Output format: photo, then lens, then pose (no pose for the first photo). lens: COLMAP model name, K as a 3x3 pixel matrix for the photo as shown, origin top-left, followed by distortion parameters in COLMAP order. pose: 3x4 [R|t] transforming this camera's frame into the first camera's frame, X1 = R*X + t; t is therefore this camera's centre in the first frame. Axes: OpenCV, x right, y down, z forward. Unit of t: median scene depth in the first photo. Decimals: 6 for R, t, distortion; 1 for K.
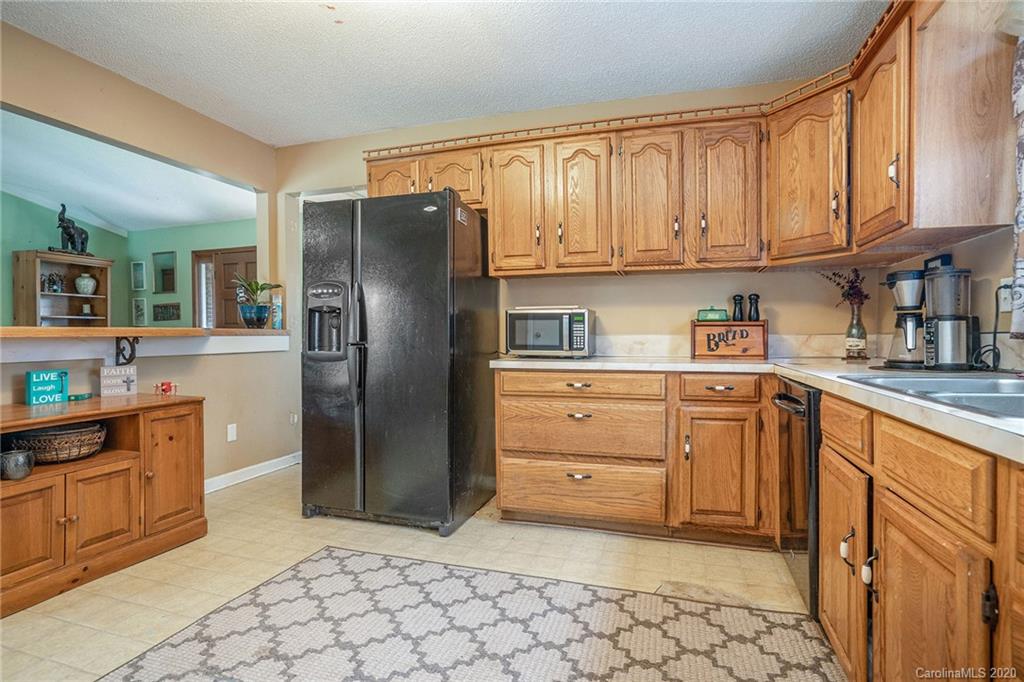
lens RADIAL K [[499.6, 0, 515.8], [0, 499.6, 360.5], [0, 0, 1]] dist [-0.053173, 0.010949]
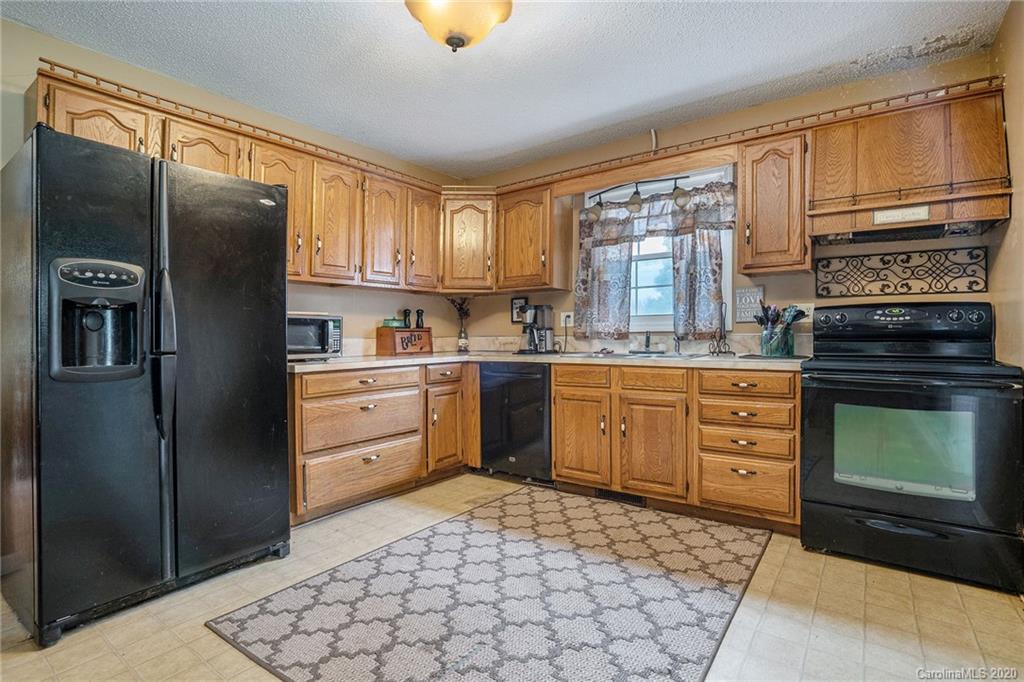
lens RADIAL K [[511.1, 0, 499.7], [0, 511.1, 351.6], [0, 0, 1]] dist [-0.030457, 0.000118]
pose [[0.335727, -0.031073, 0.941447, -0.991910], [0.057540, 0.998266, 0.012430, -0.018976], [-0.940200, 0.049998, 0.336933, 0.321391]]
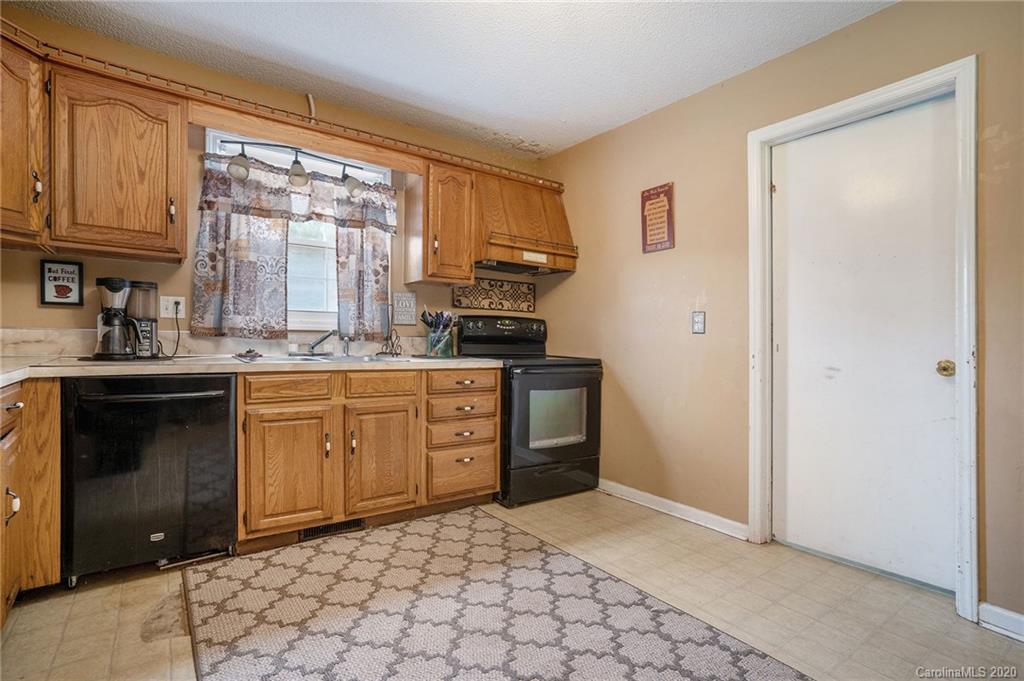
lens RADIAL K [[506.8, 0, 512.6], [0, 506.8, 347.1], [0, 0, 1]] dist [-0.038504, 0.036259]
pose [[-0.804581, -0.028207, 0.593173, -0.583160], [0.010262, 0.998062, 0.061380, -0.064976], [-0.593754, 0.055472, -0.802732, 1.150867]]
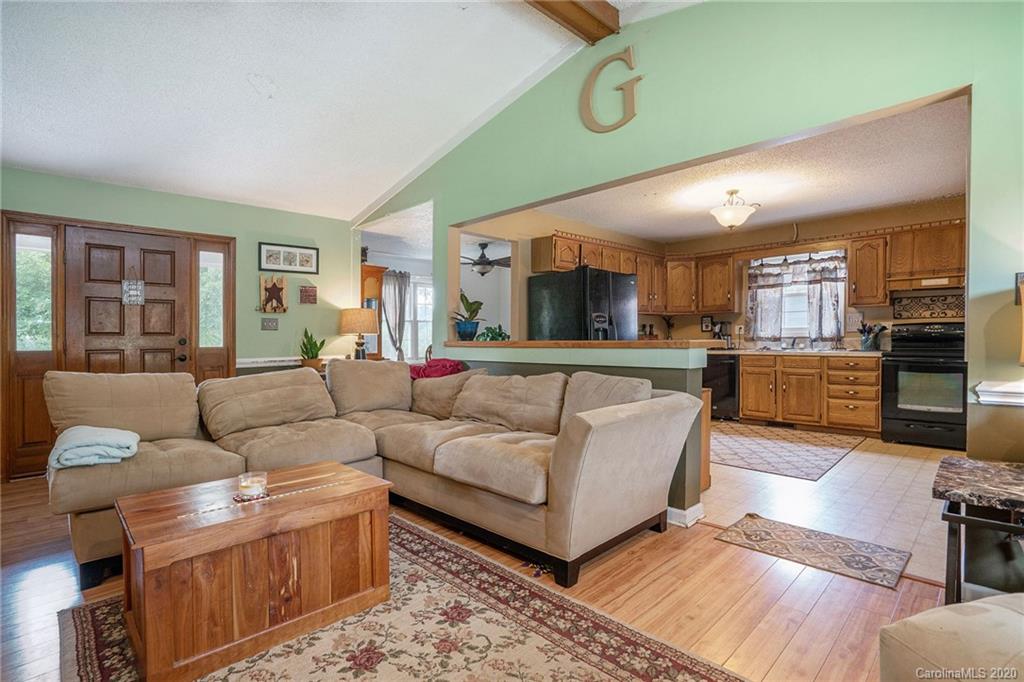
lens RADIAL K [[506.8, 0, 512.6], [0, 506.8, 347.6], [0, 0, 1]] dist [-0.038504, 0.036259]
pose [[0.463808, -0.024097, 0.885608, -2.505488], [0.059140, 0.998242, -0.003811, -0.056890], [-0.883960, 0.054142, 0.464418, 0.497181]]
